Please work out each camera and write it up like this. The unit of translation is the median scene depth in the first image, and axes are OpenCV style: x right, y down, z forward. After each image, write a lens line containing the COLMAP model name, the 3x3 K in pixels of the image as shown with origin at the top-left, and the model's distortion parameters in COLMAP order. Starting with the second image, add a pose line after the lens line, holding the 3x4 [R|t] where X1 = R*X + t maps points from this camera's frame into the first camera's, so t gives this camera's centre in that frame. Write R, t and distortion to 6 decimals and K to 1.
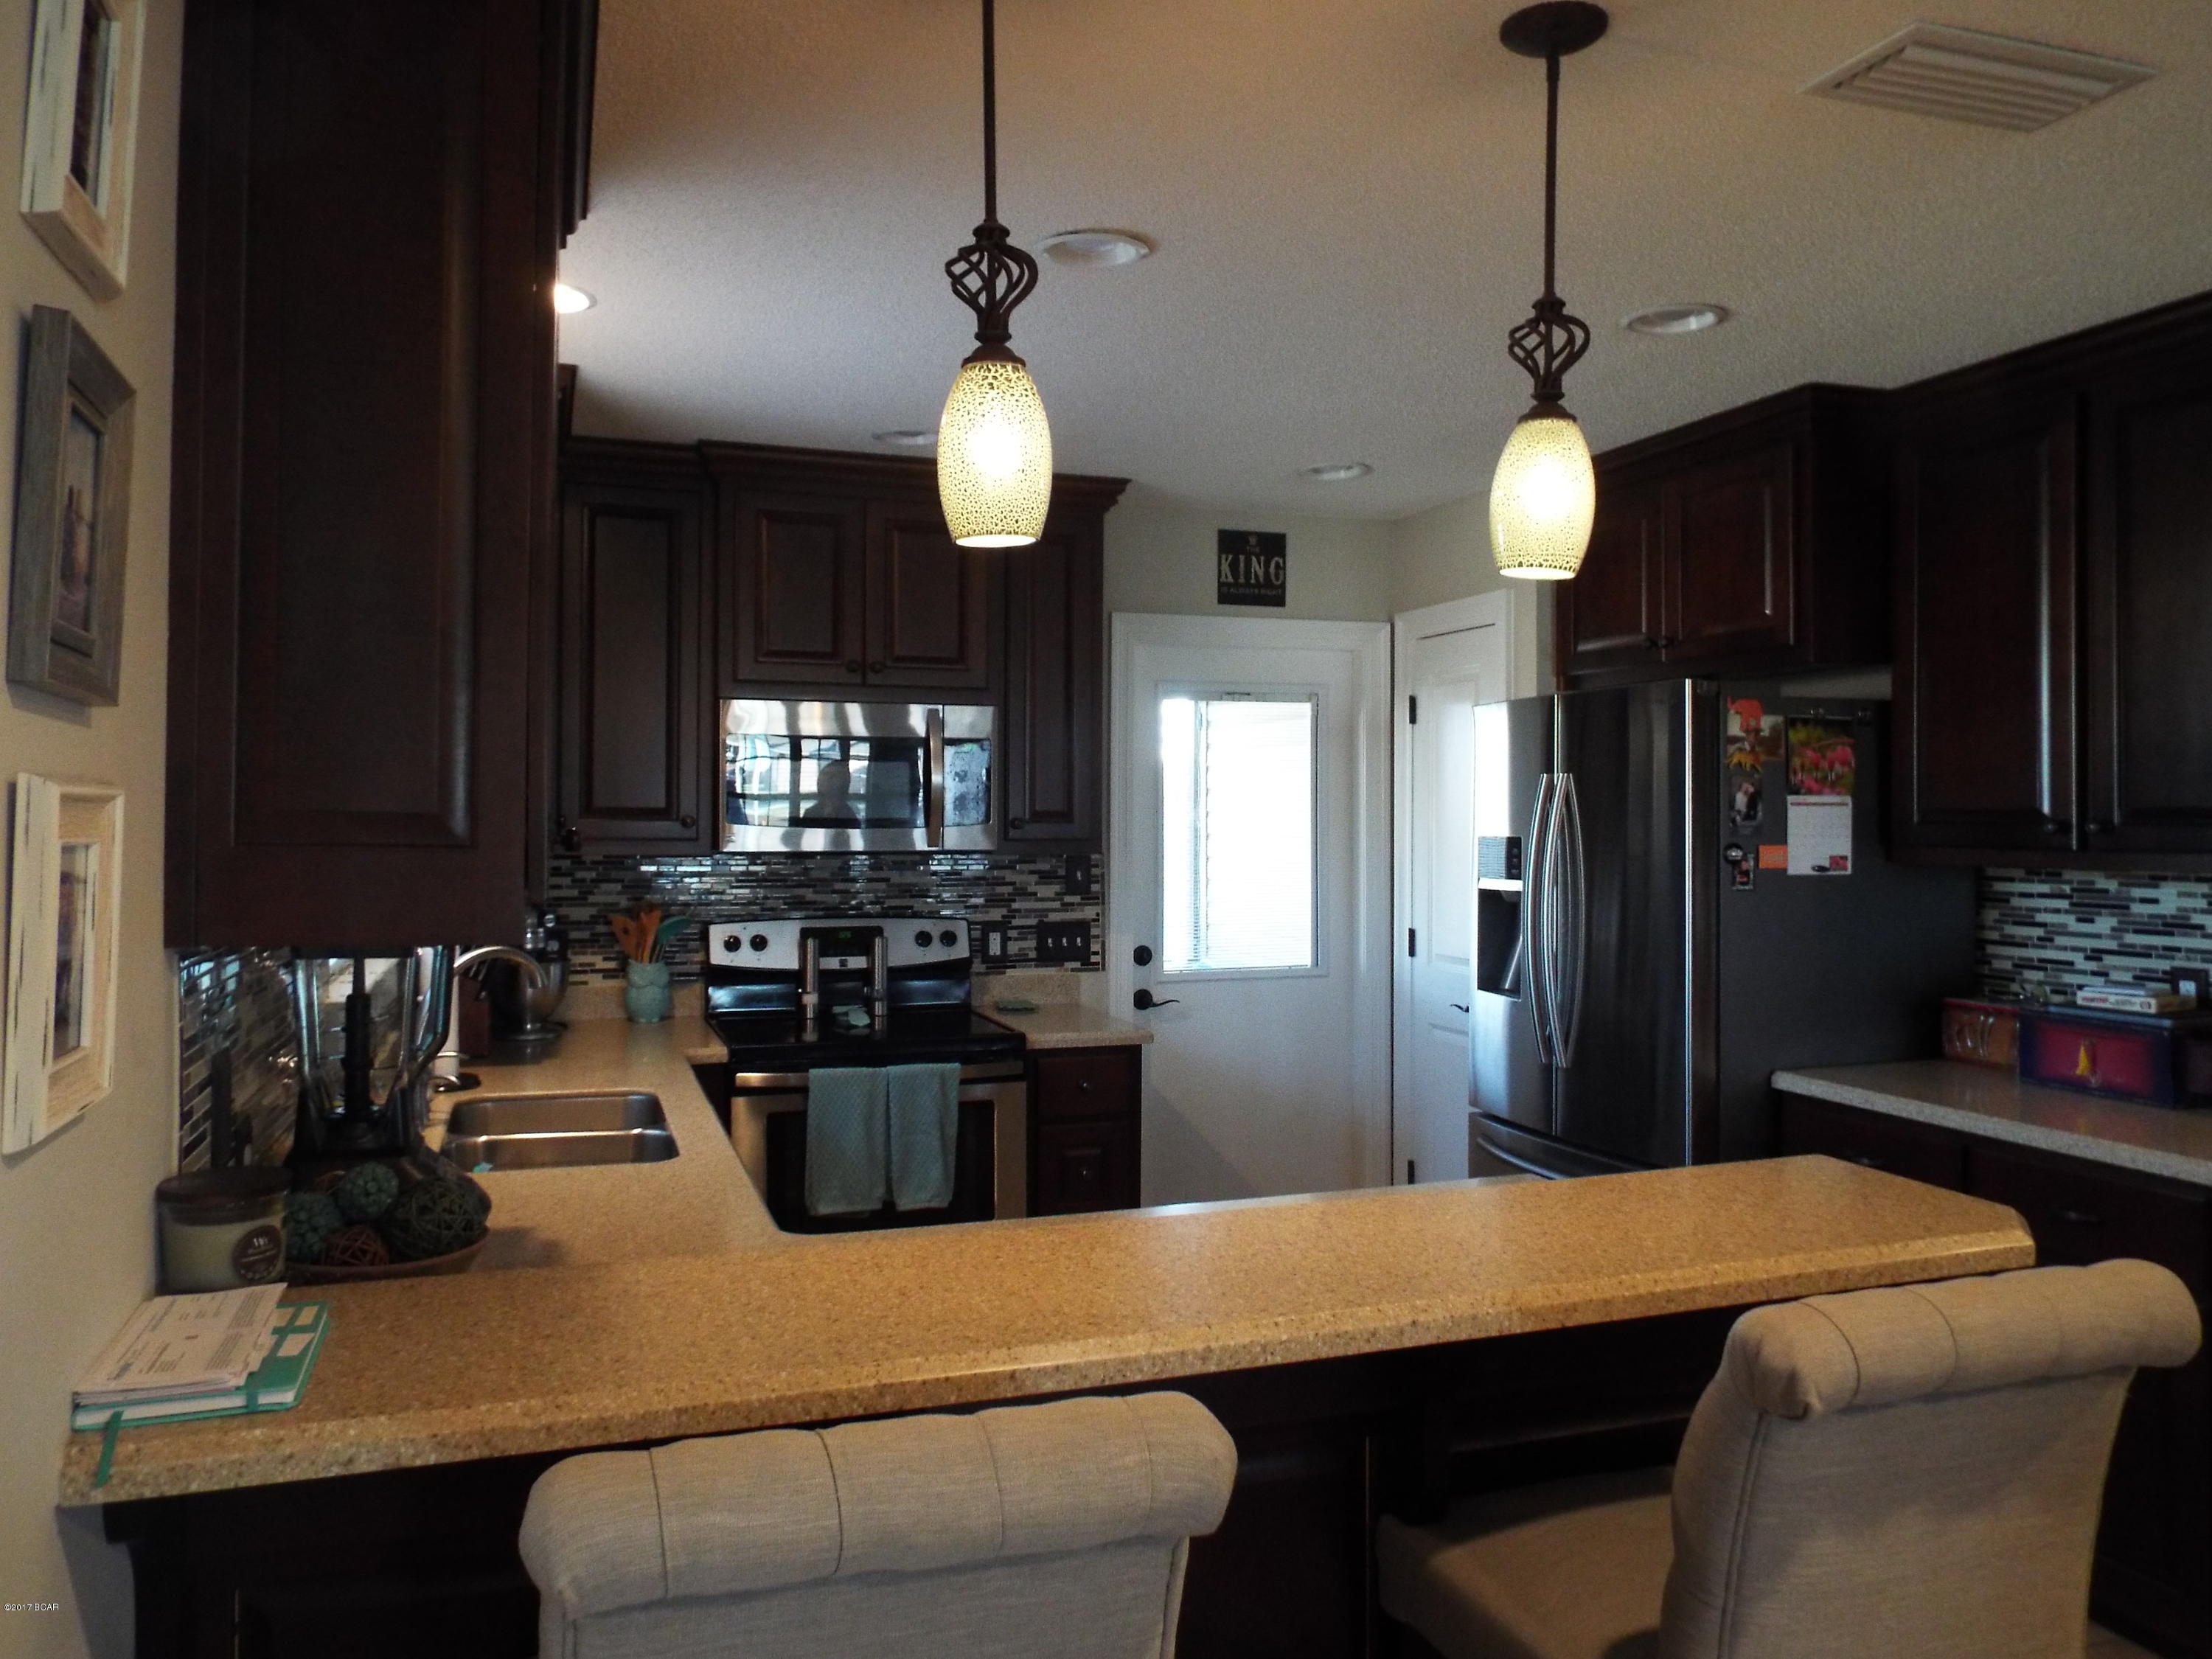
lens RADIAL K [[1601.7, 0, 1083.6], [0, 1601.7, 813.7], [0, 0, 1]] dist [-0.004072, 0.000569]
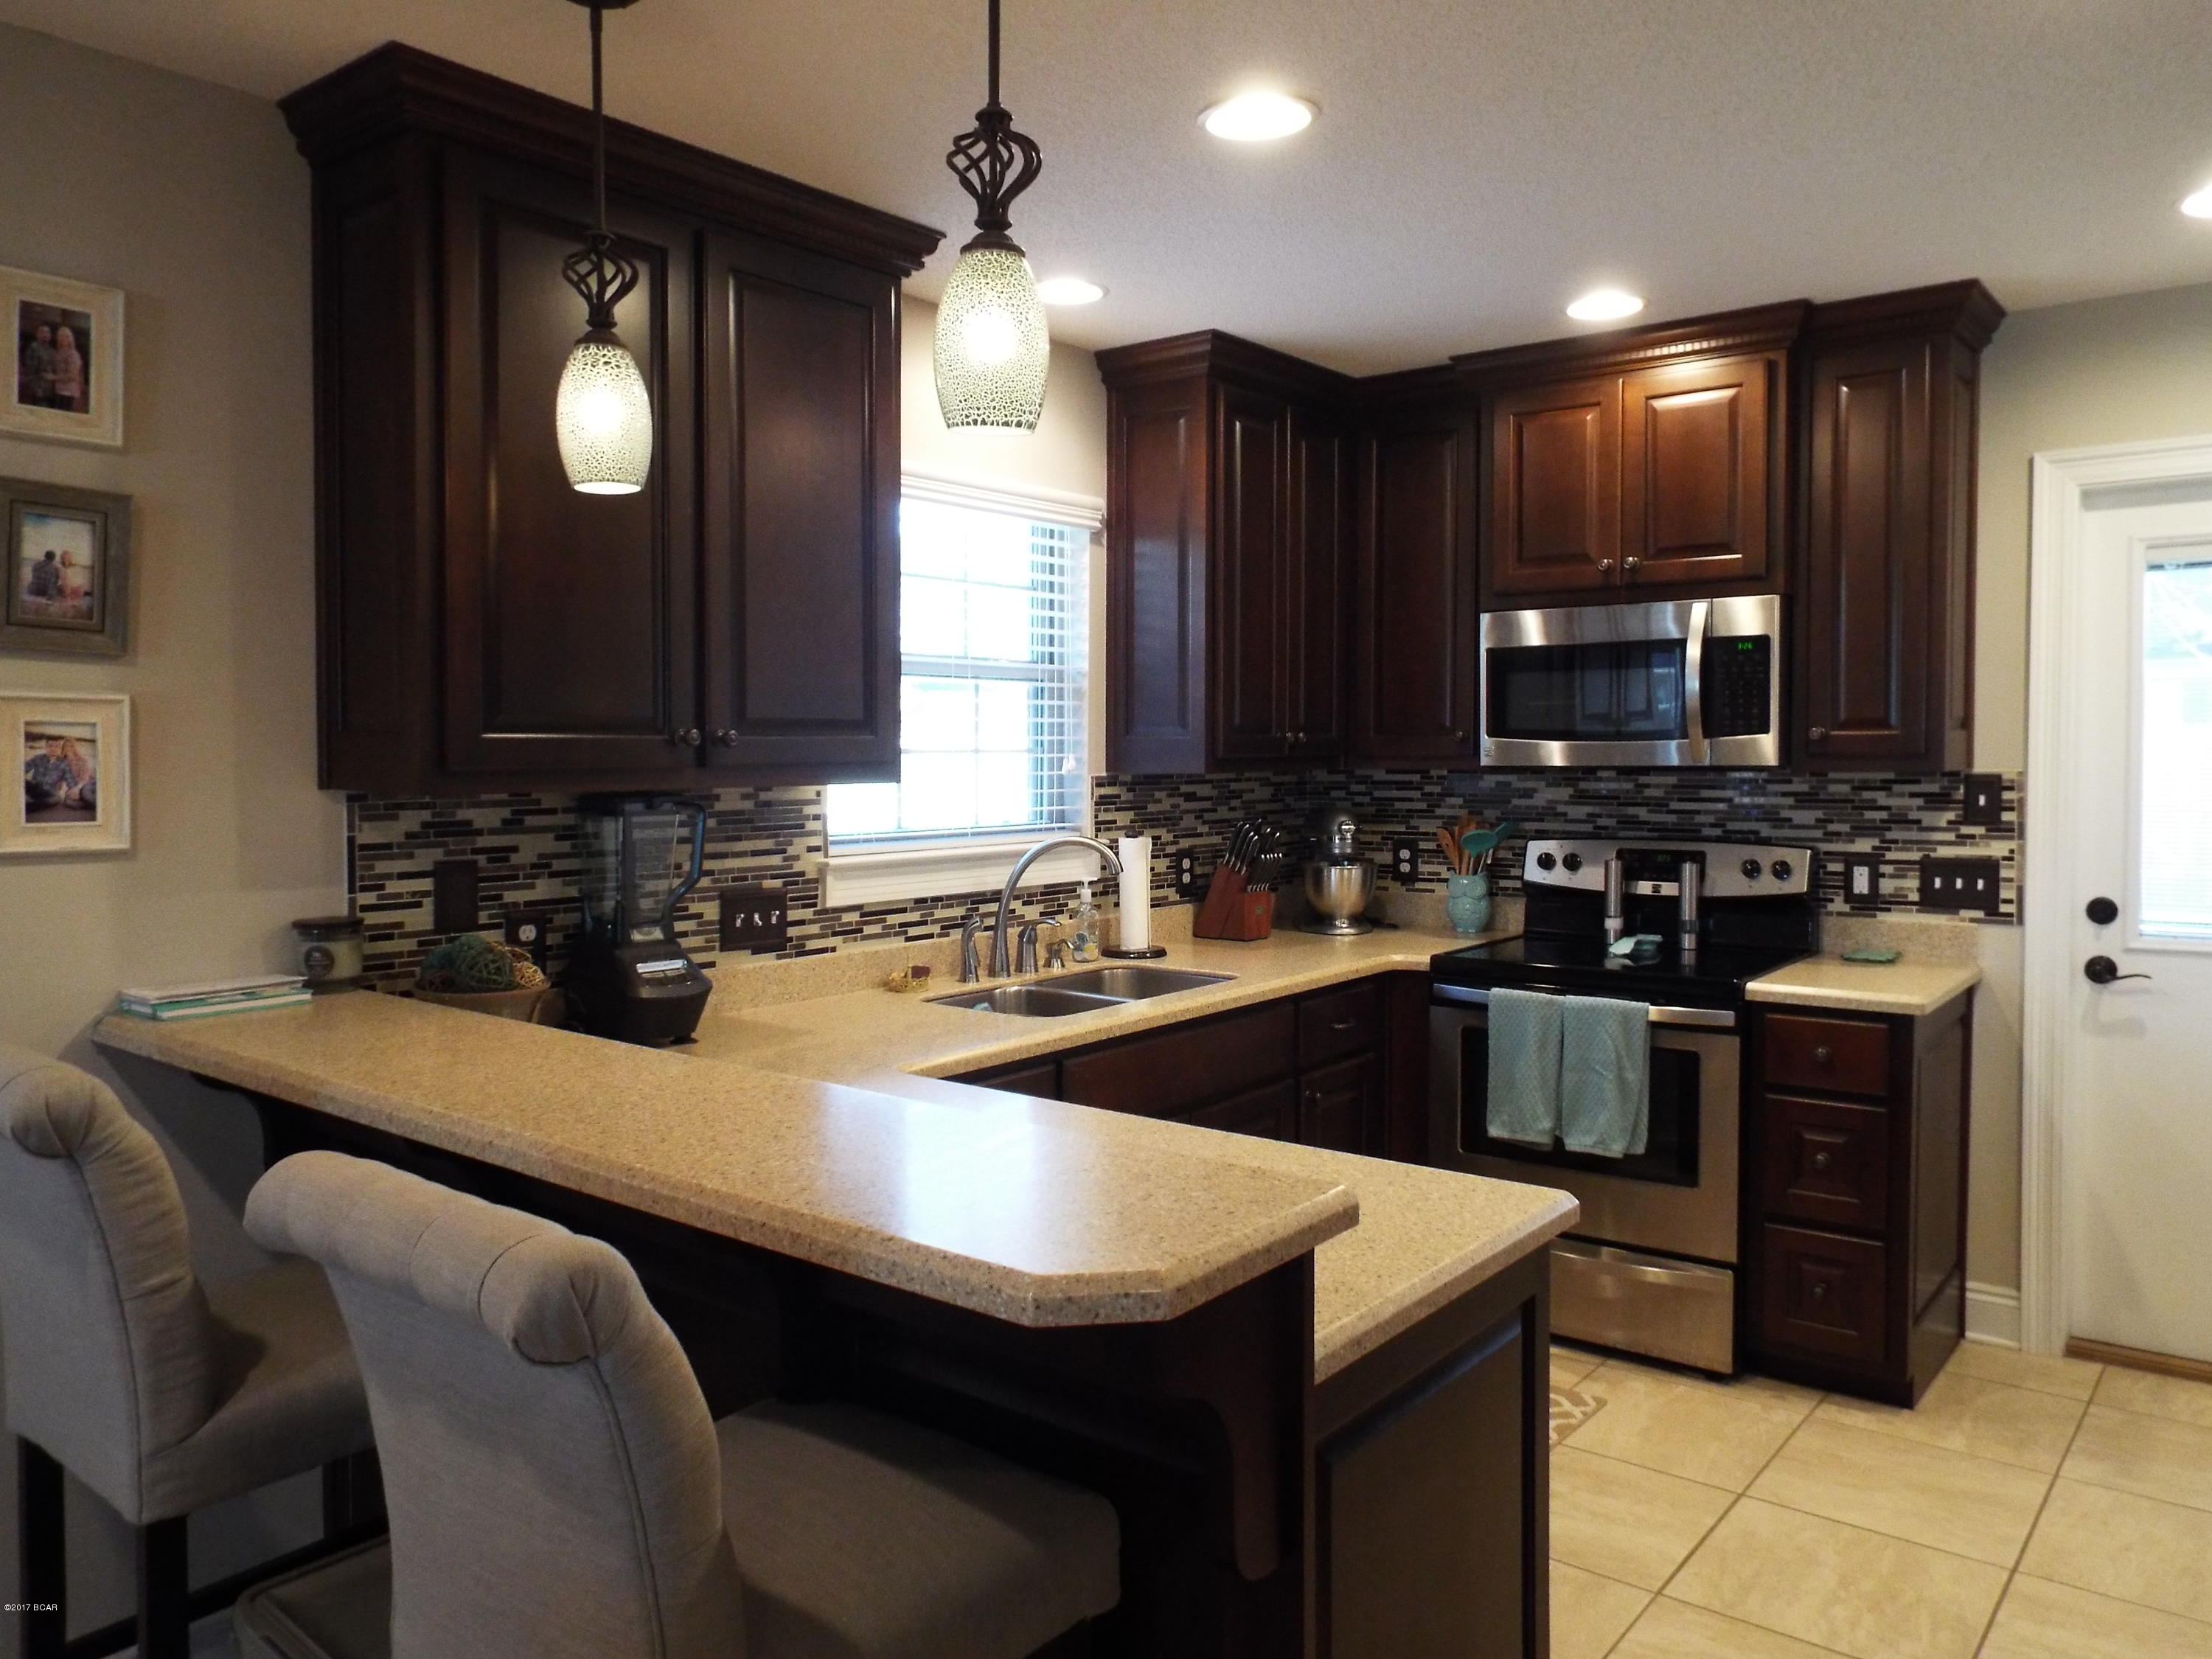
lens RADIAL K [[1601.7, 0, 1083.6], [0, 1601.7, 813.7], [0, 0, 1]] dist [-0.004072, 0.000569]
pose [[0.542582, 0.027531, -0.839552, 0.422211], [0.012360, 0.999093, 0.040751, 0.008045], [0.839912, -0.032488, 0.541749, 0.213529]]
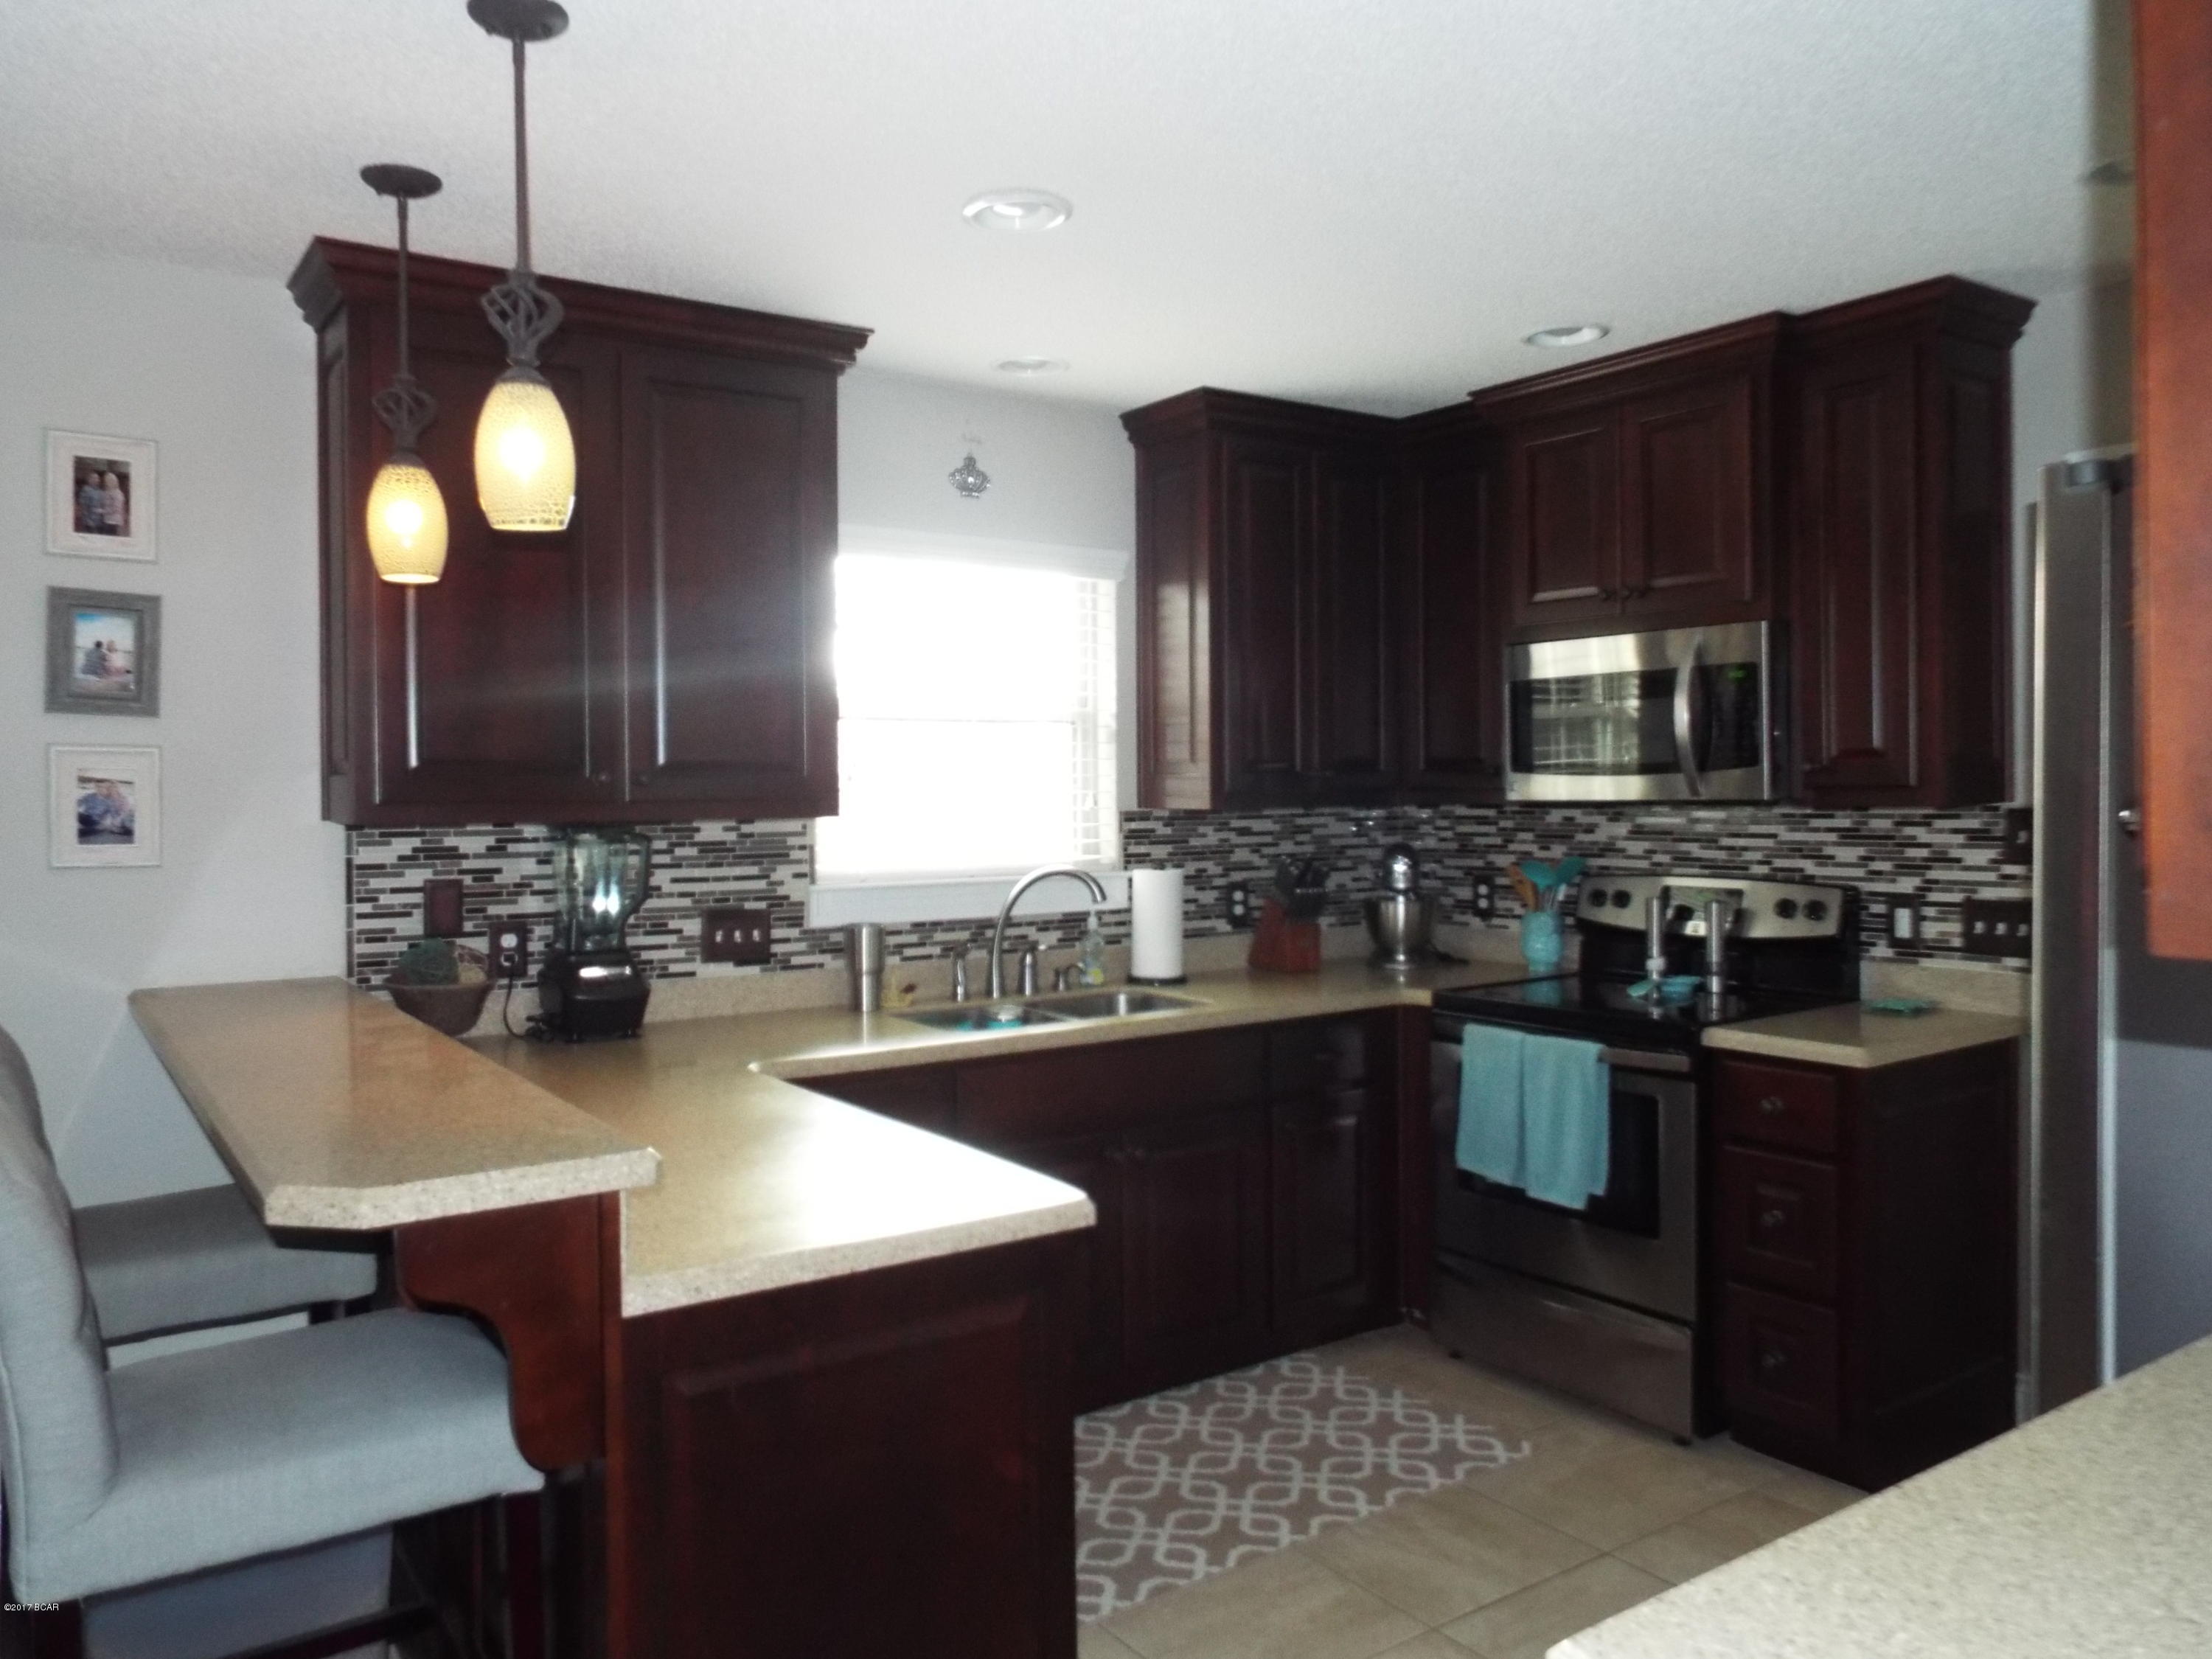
lens RADIAL K [[1601.7, 0, 1083.6], [0, 1601.7, 813.7], [0, 0, 1]] dist [-0.004072, 0.000569]
pose [[0.276238, 0.007330, -0.961061, 0.571698], [0.017019, 0.999777, 0.012517, 0.012760], [0.960939, -0.019814, 0.276051, 0.414634]]
